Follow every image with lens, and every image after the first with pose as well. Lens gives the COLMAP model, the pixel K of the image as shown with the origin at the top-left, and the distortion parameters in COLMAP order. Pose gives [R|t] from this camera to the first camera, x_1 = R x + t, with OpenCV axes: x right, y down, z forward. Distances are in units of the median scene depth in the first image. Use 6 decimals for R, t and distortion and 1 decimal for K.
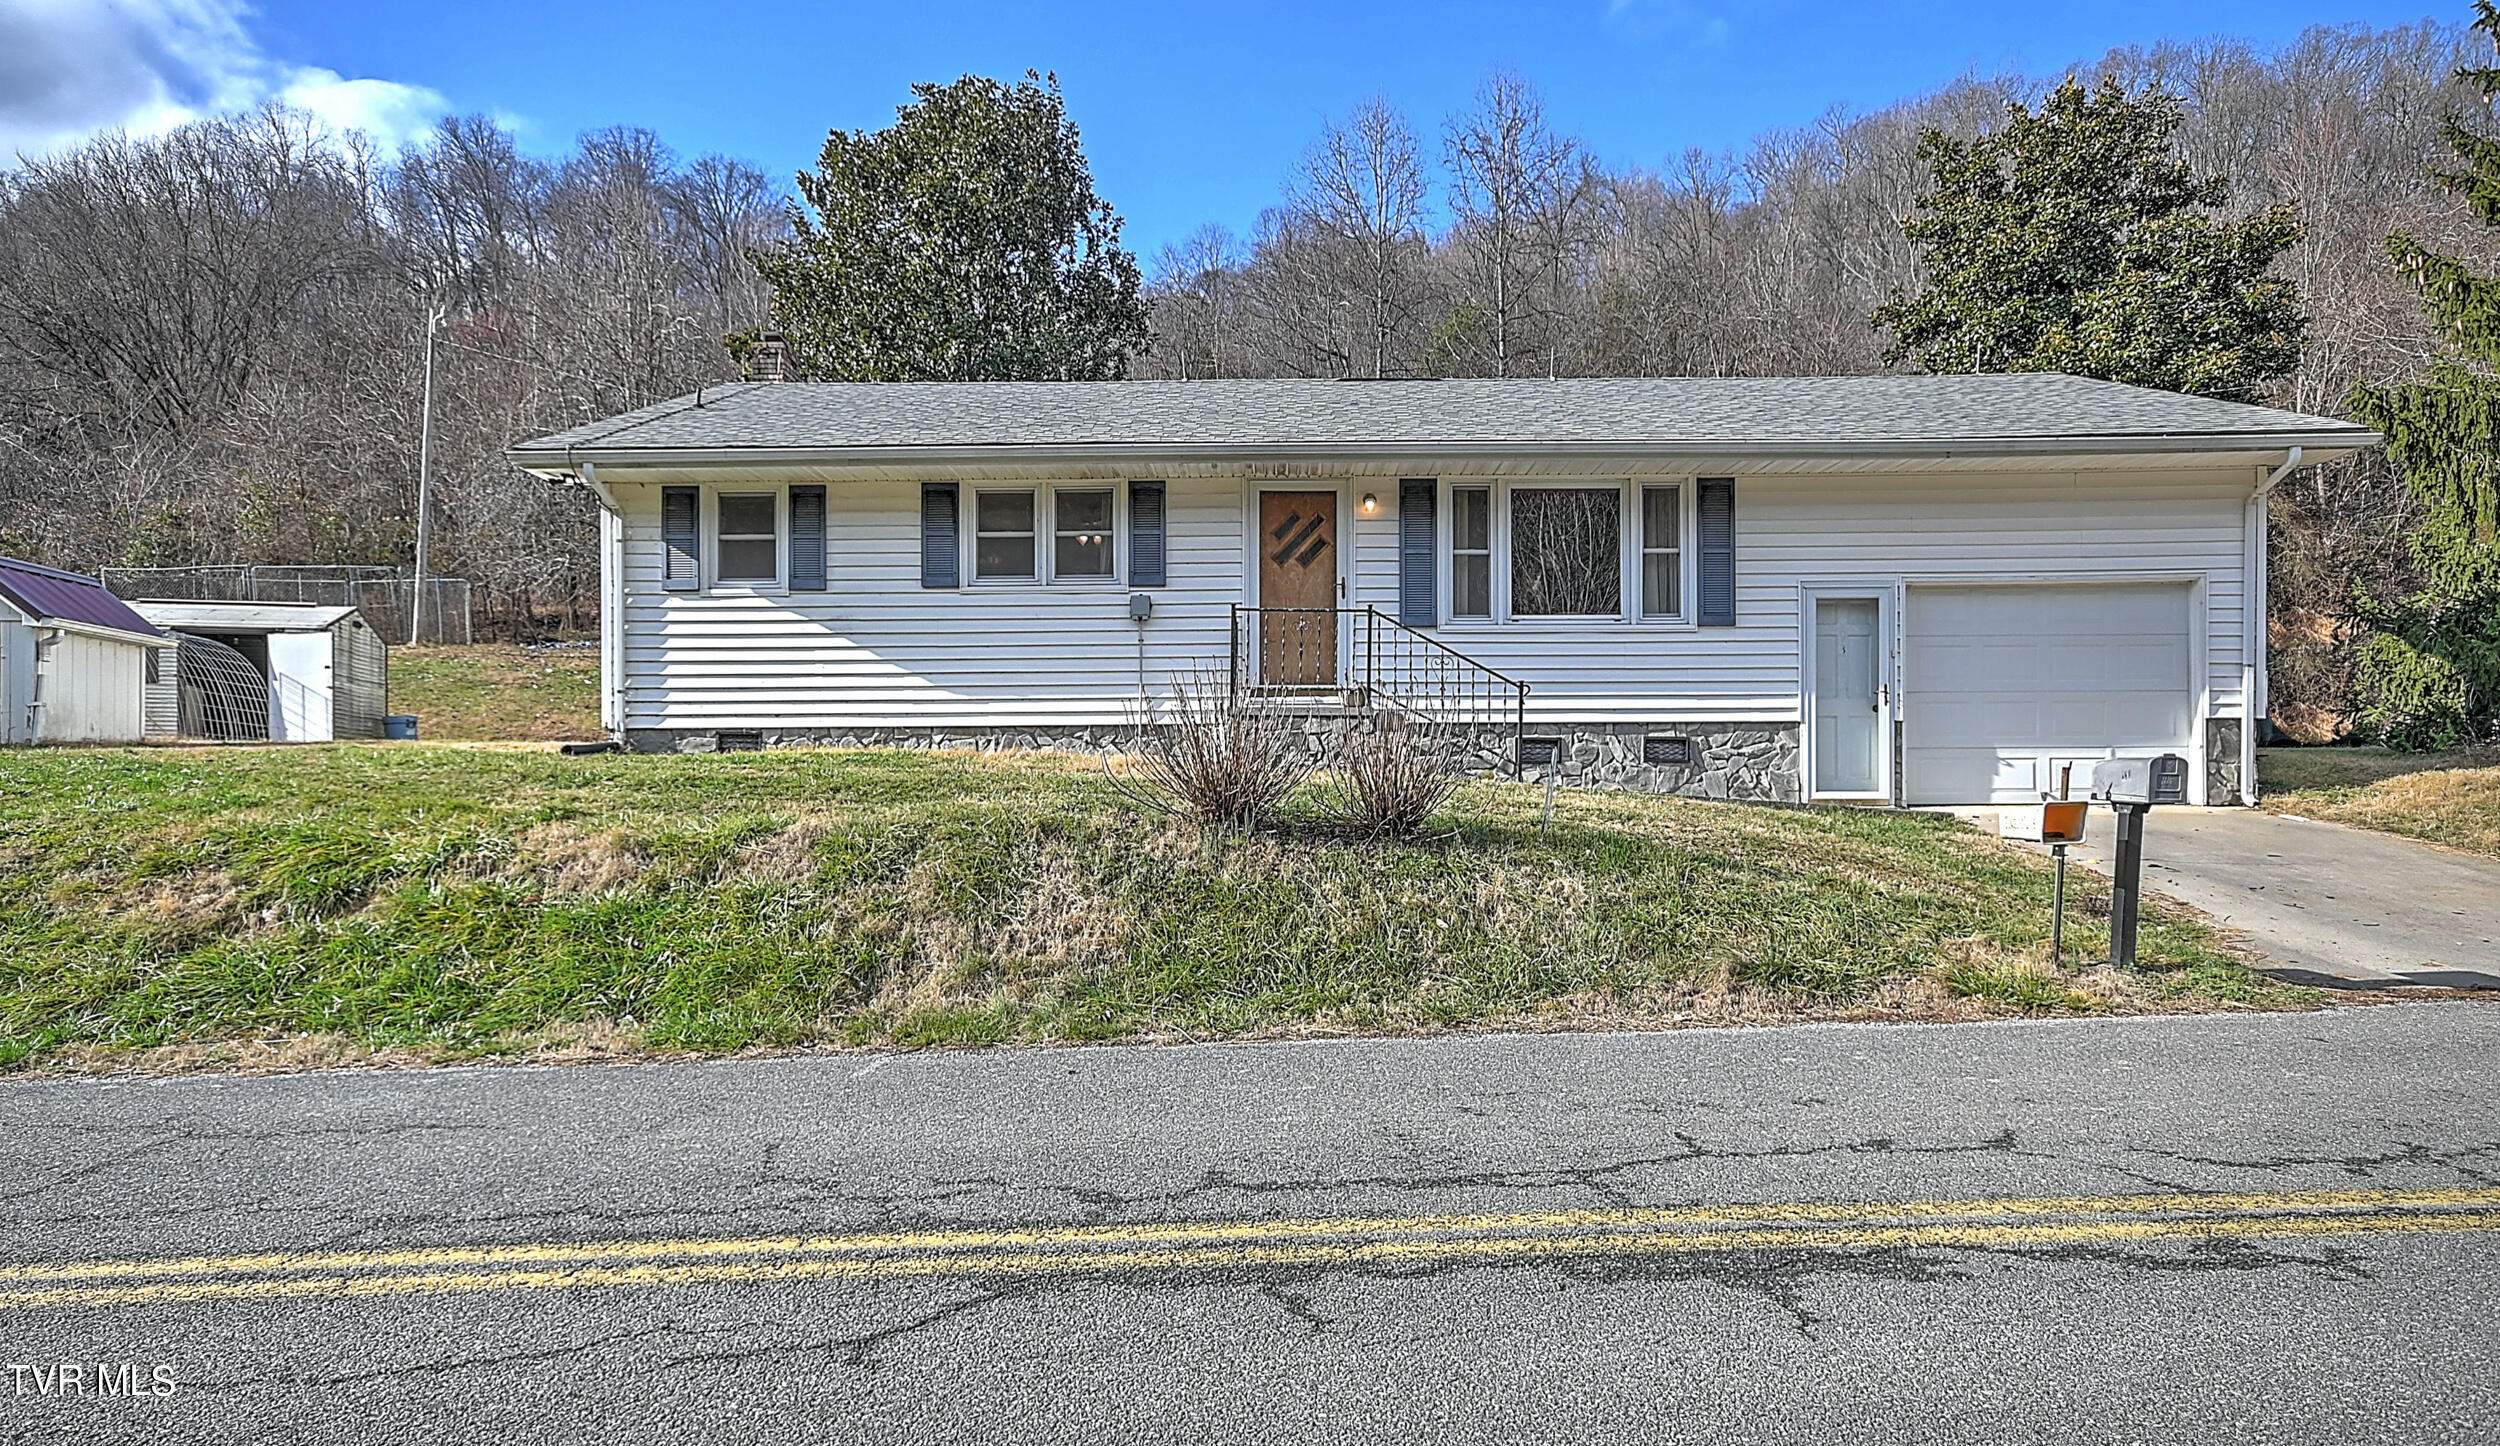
lens RADIAL K [[1481.9, 0, 1302.6], [0, 1481.9, 806.3], [0, 0, 1]] dist [0.016951, 0.002512]
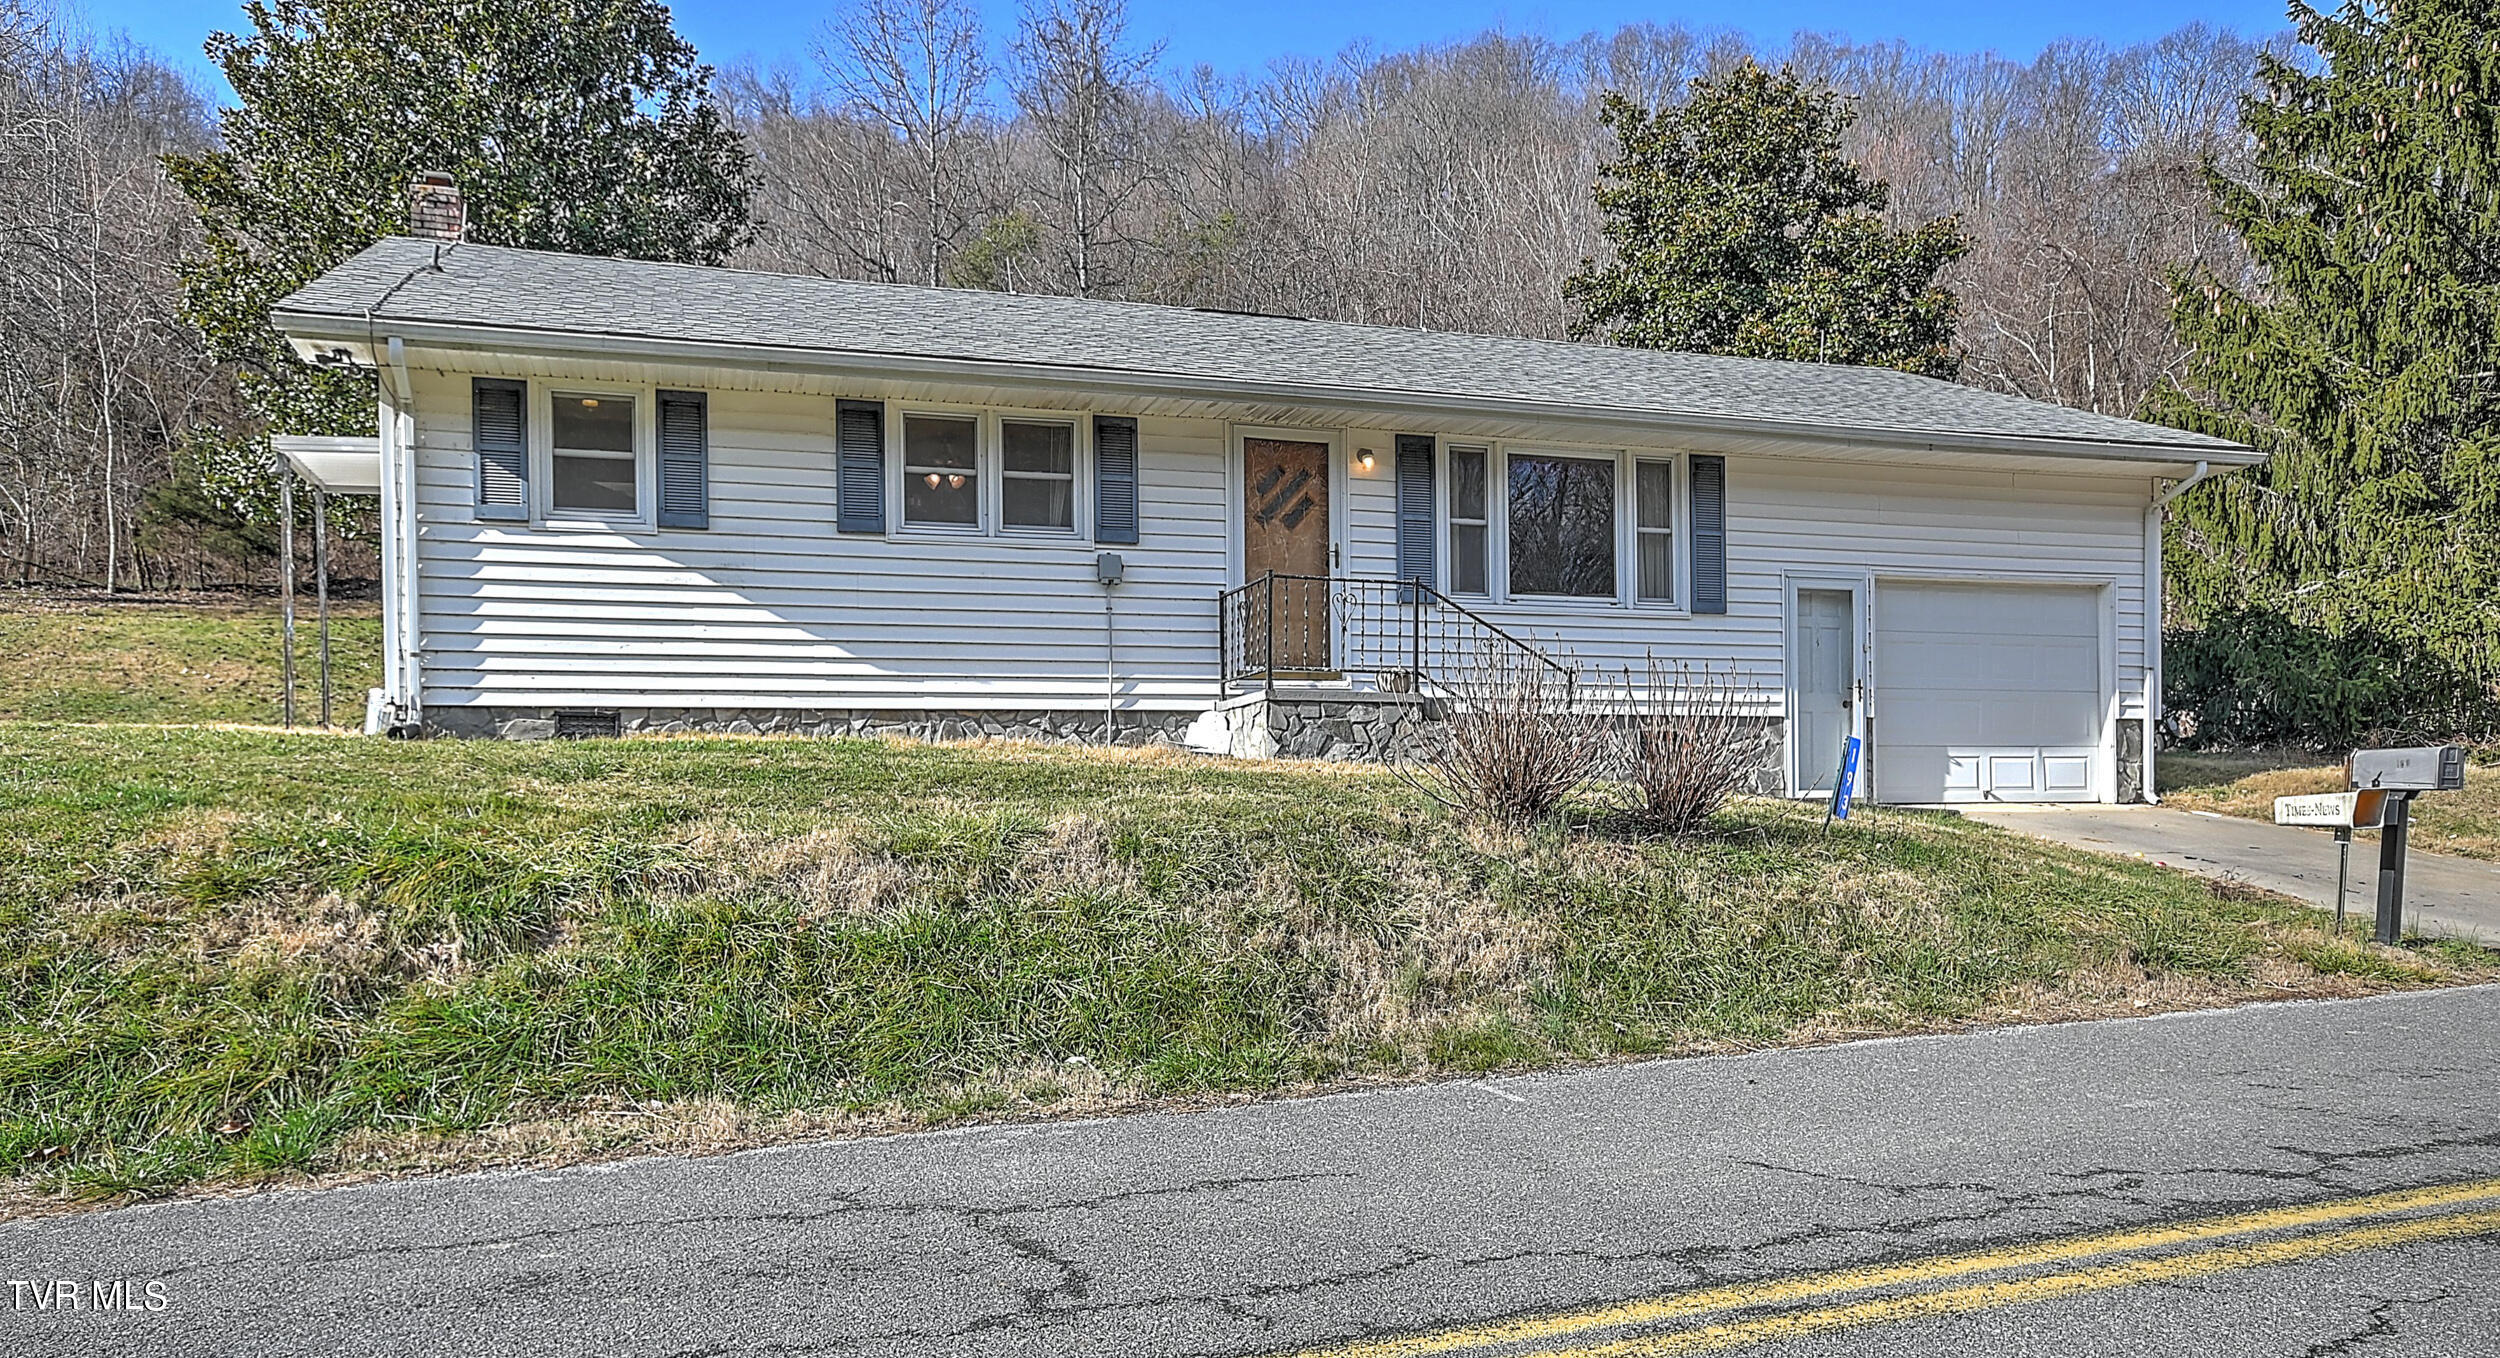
lens RADIAL K [[1765.3, 0, 1290.5], [0, 1765.3, 835.0], [0, 0, 1]] dist [0.016757, 0.009886]
pose [[0.942405, -0.009388, 0.334342, -0.344140], [0.007272, 0.999945, 0.007580, 0.007892], [-0.334394, -0.004712, 0.942421, 0.034561]]
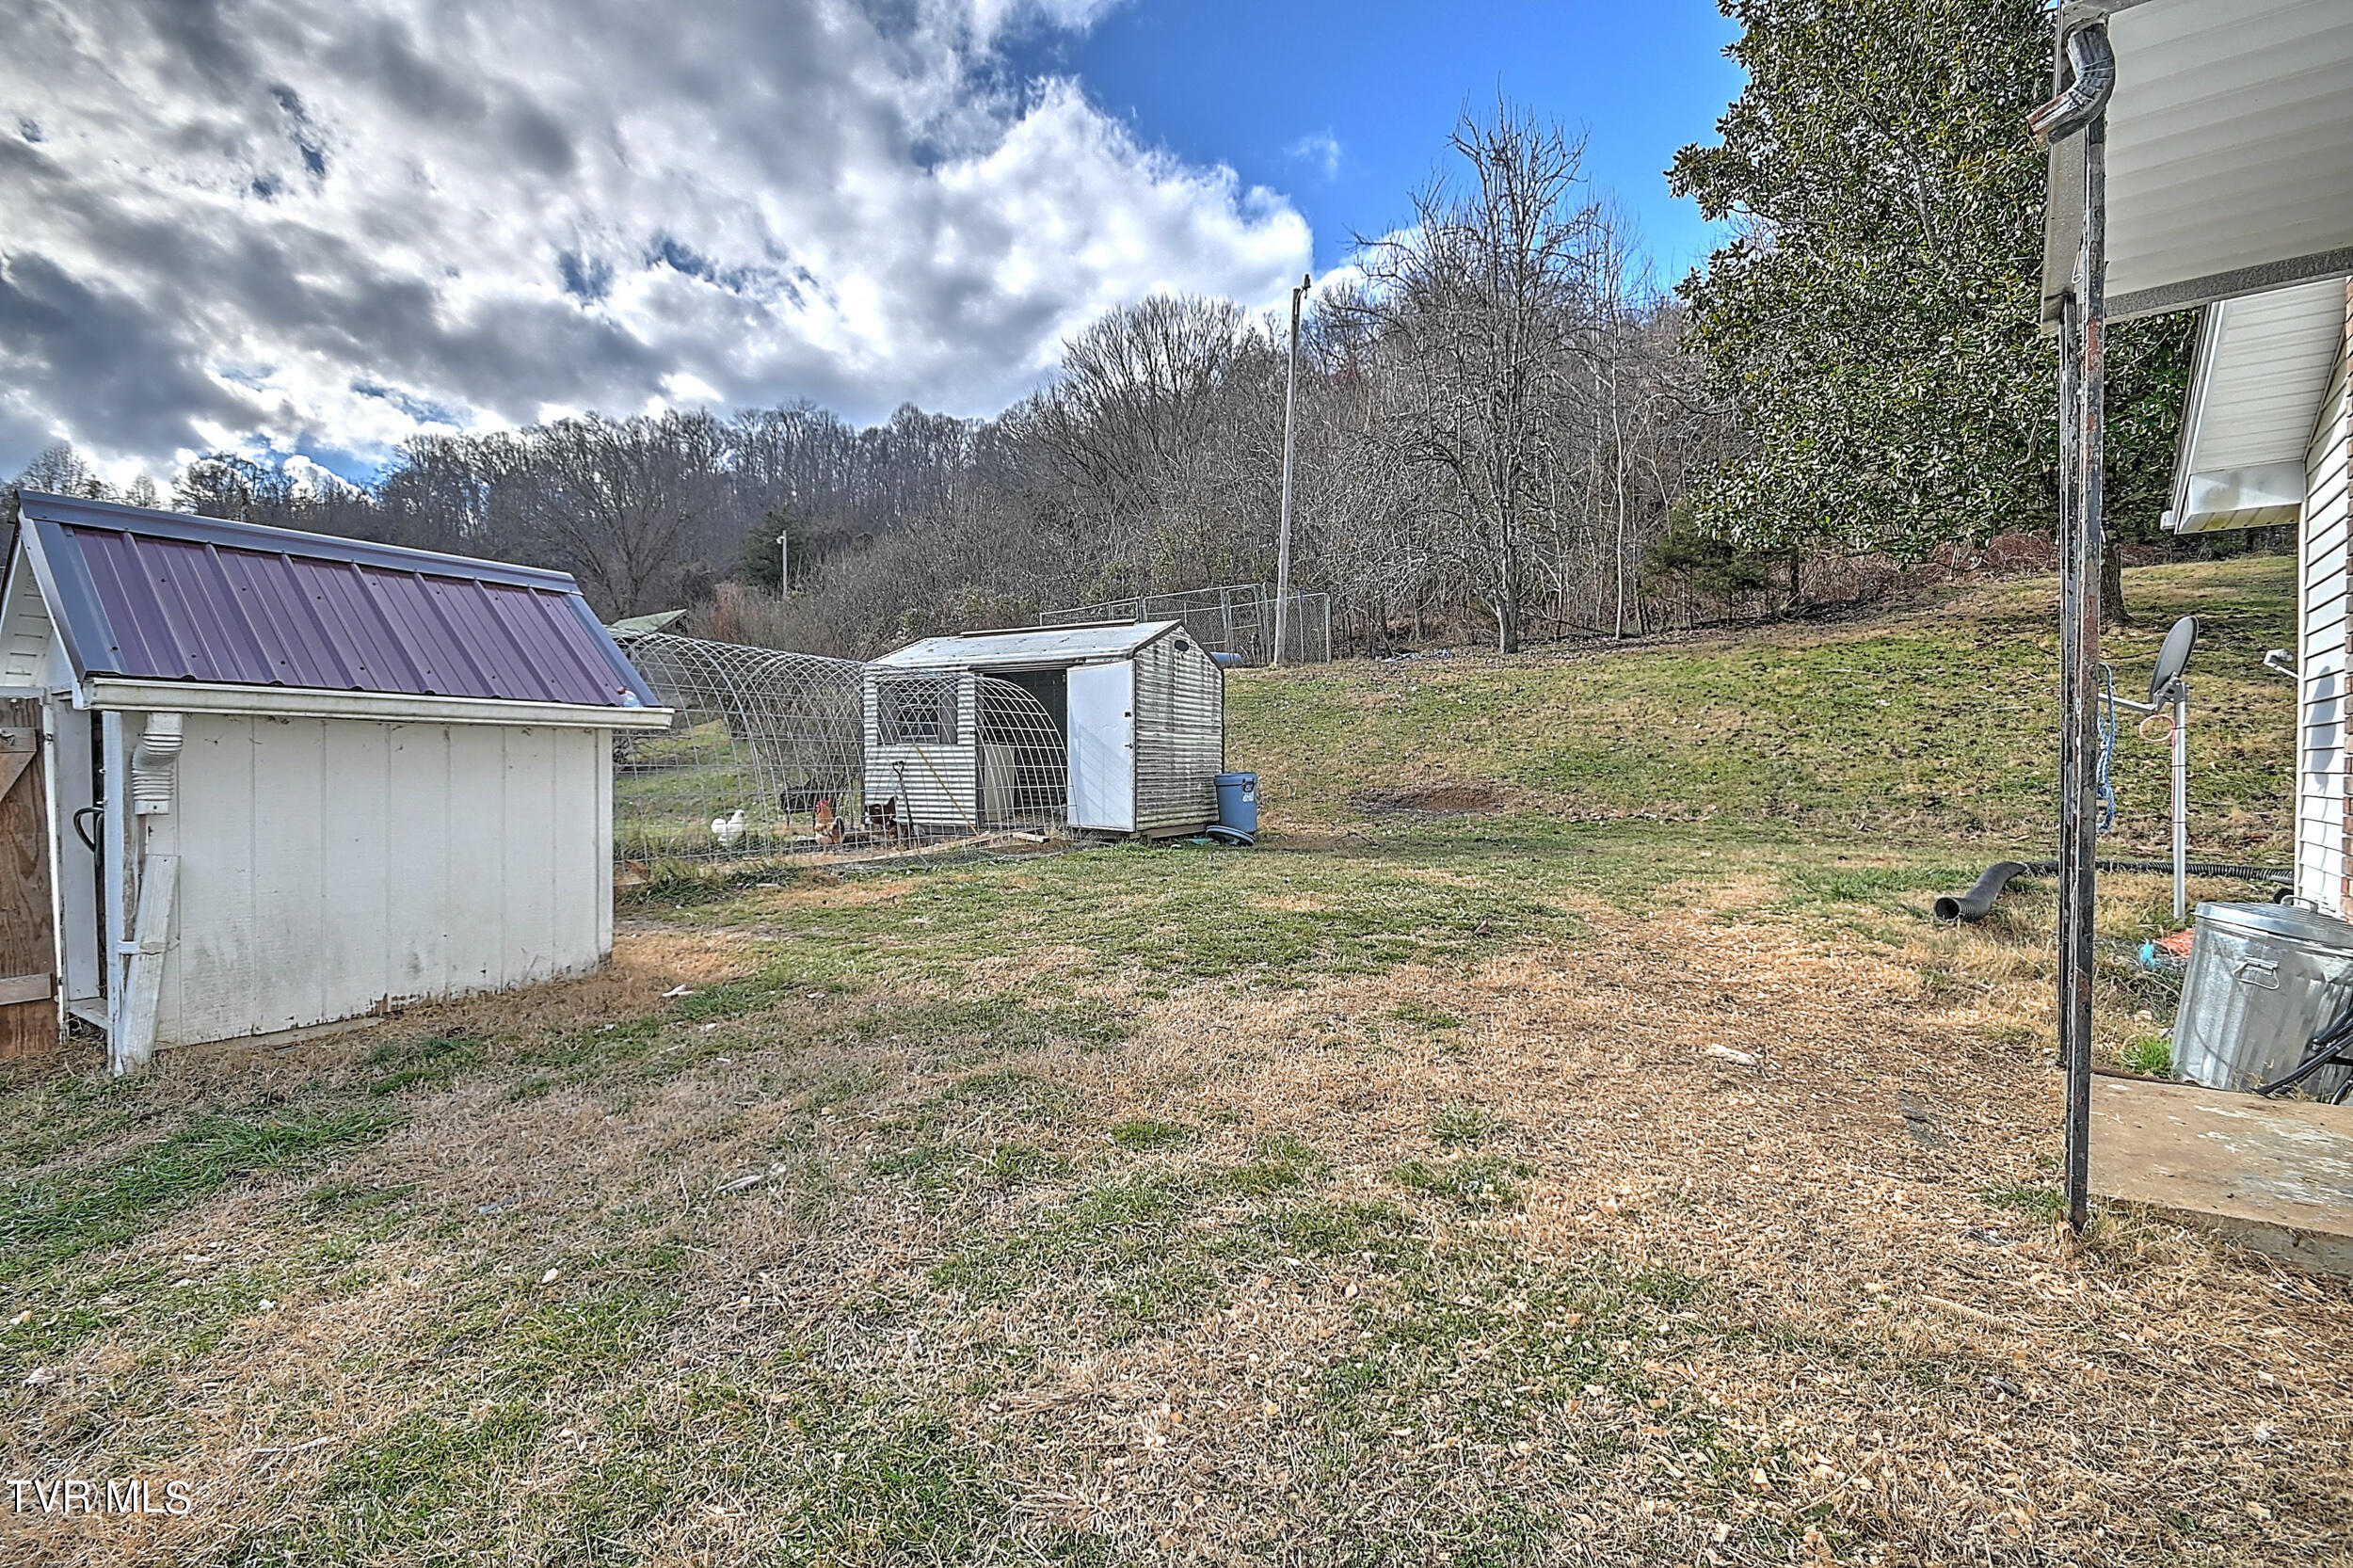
lens RADIAL K [[1035.6, 0, 1177.4], [0, 1035.6, 782.2], [0, 0, 1]] dist [0.012886, -0.006652]
pose [[0.789355, 0.010516, -0.613847, -0.557344], [0.003231, 0.999768, 0.021282, -0.112650], [0.613929, -0.018783, 0.789138, 1.016993]]
